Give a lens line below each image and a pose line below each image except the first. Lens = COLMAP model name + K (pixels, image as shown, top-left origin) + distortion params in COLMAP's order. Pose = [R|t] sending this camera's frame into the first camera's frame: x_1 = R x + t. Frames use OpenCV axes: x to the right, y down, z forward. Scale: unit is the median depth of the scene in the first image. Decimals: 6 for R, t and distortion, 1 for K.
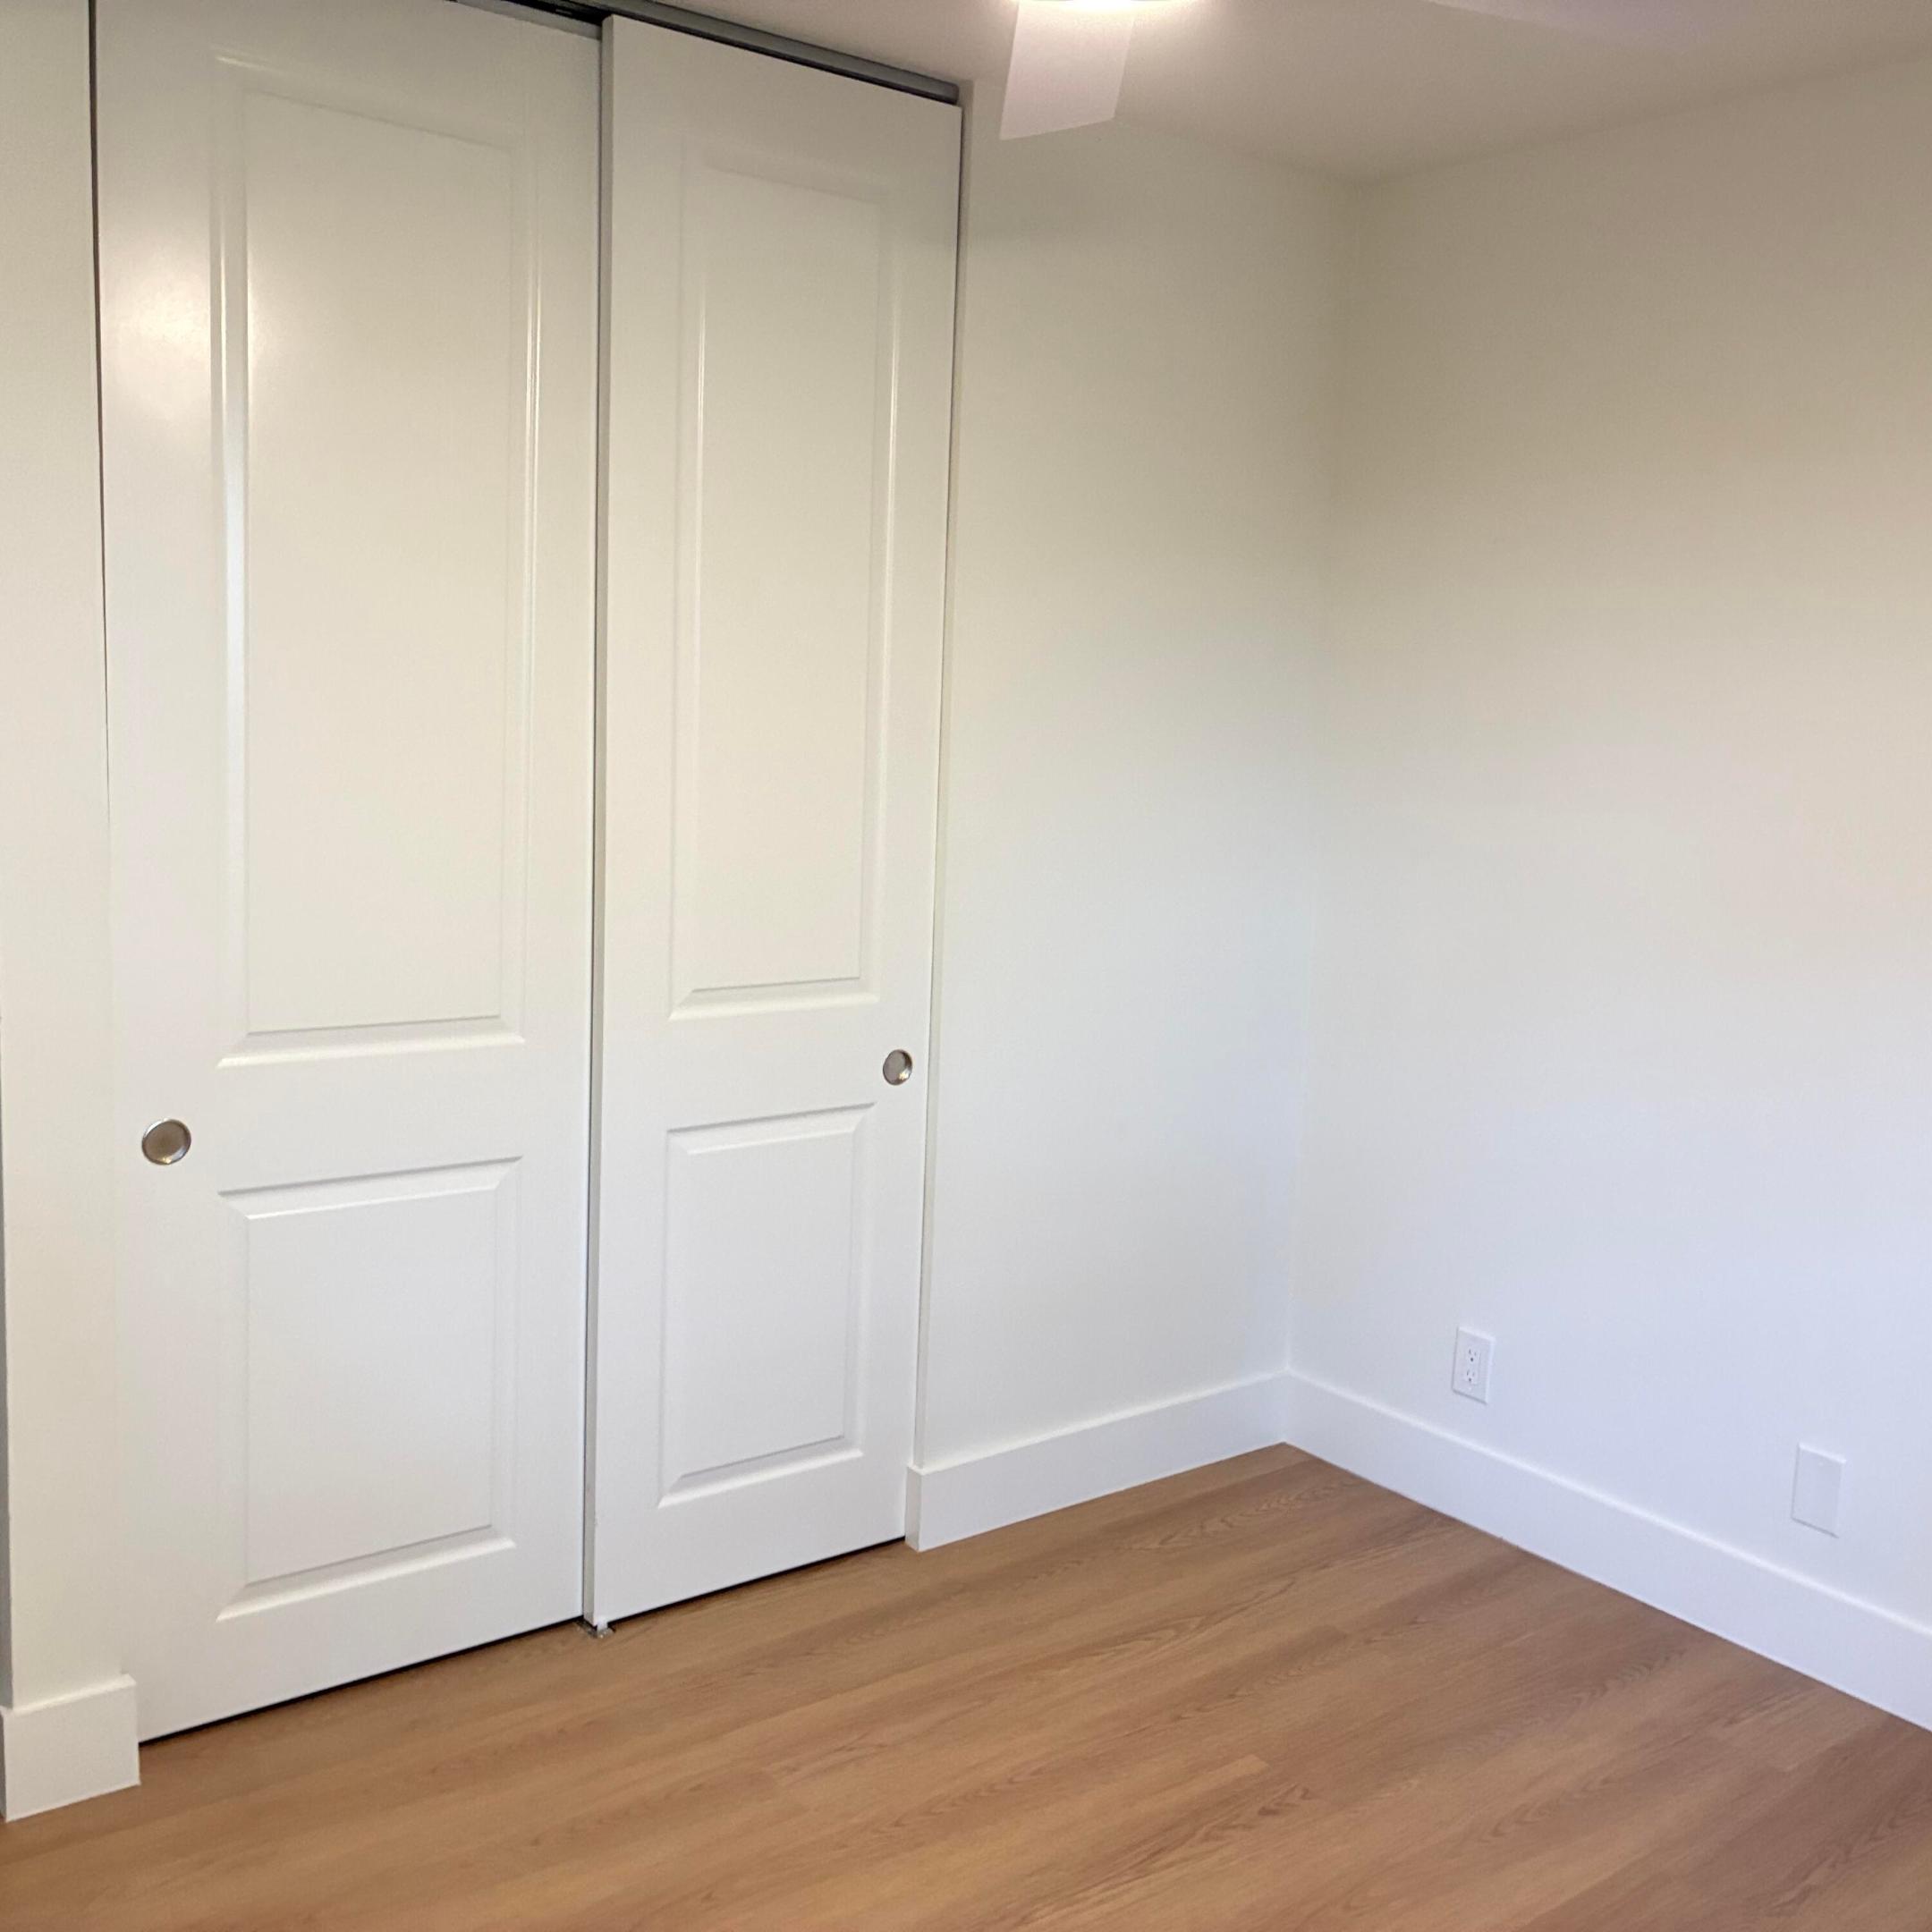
lens RADIAL K [[1964.5, 0, 959.0], [0, 1964.5, 932.2], [0, 0, 1]] dist [0.034415, -0.014903]
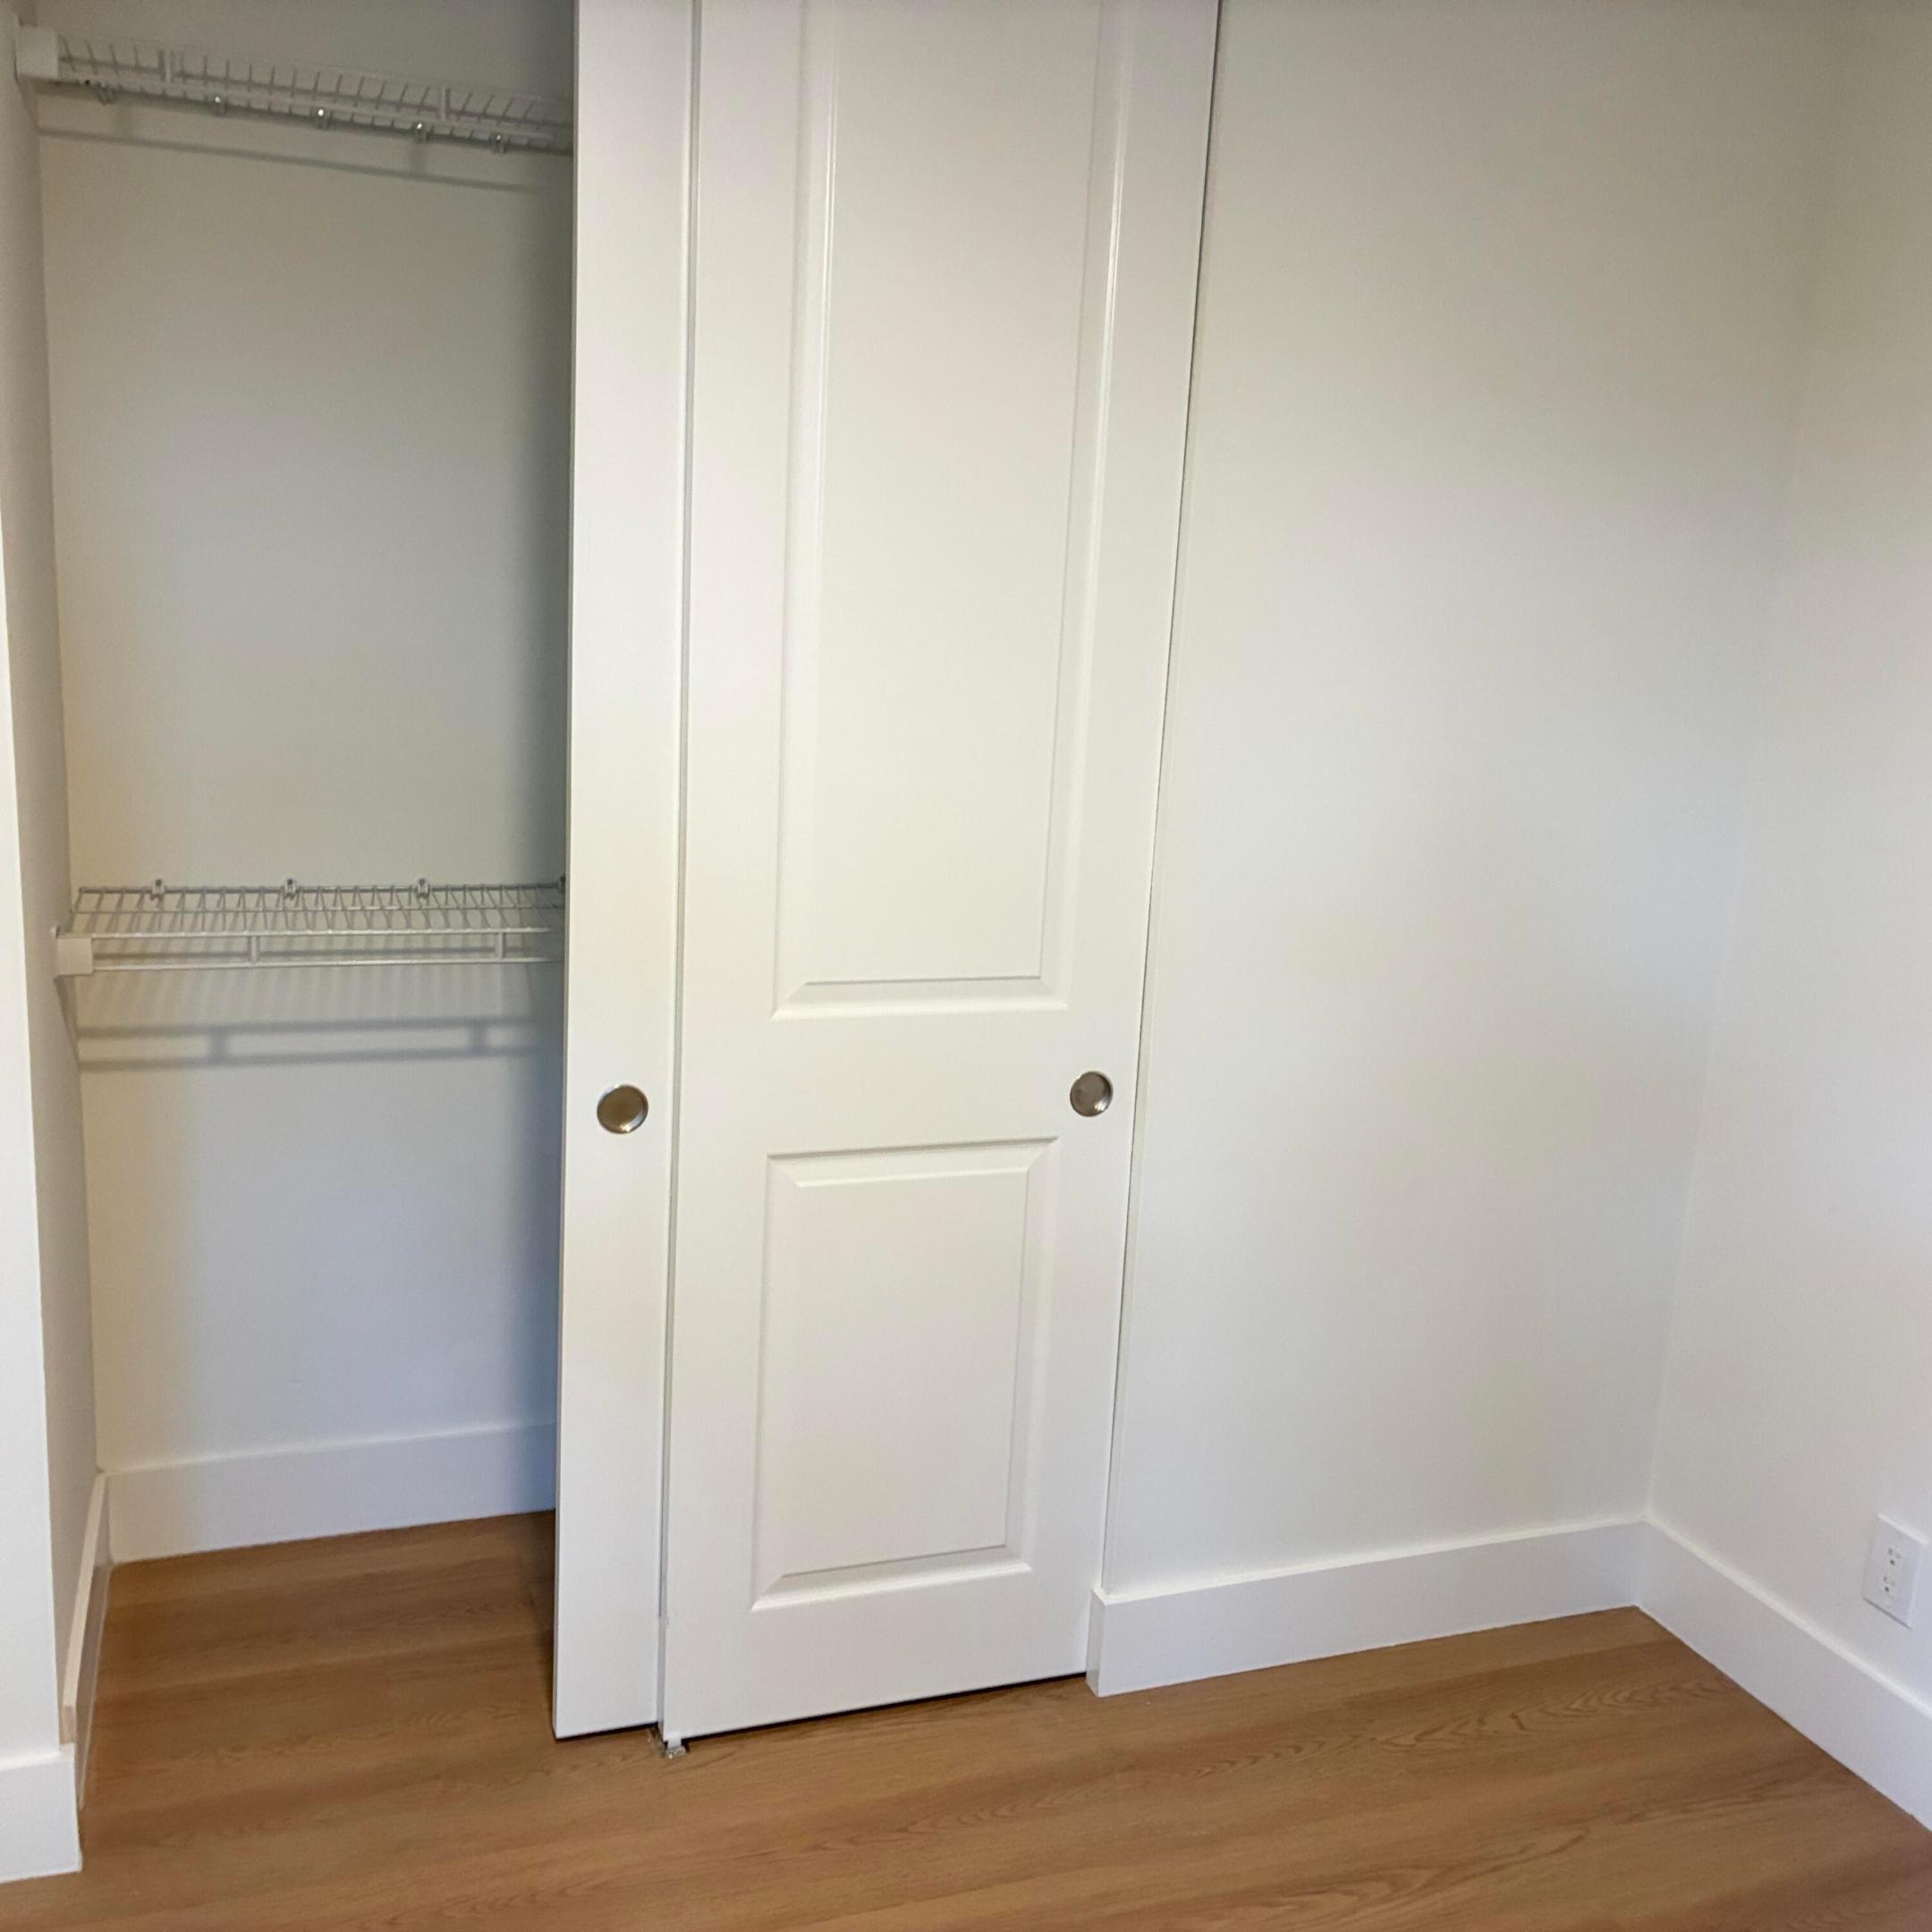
lens RADIAL K [[1969.8, 0, 966.0], [0, 1969.8, 966.0], [0, 0, 1]] dist [0.020027, 0.037232]
pose [[0.958757, 0.073816, -0.274474, 0.130704], [-0.055683, 0.995755, 0.073292, -0.035555], [0.278719, -0.054986, 0.958797, 0.248038]]
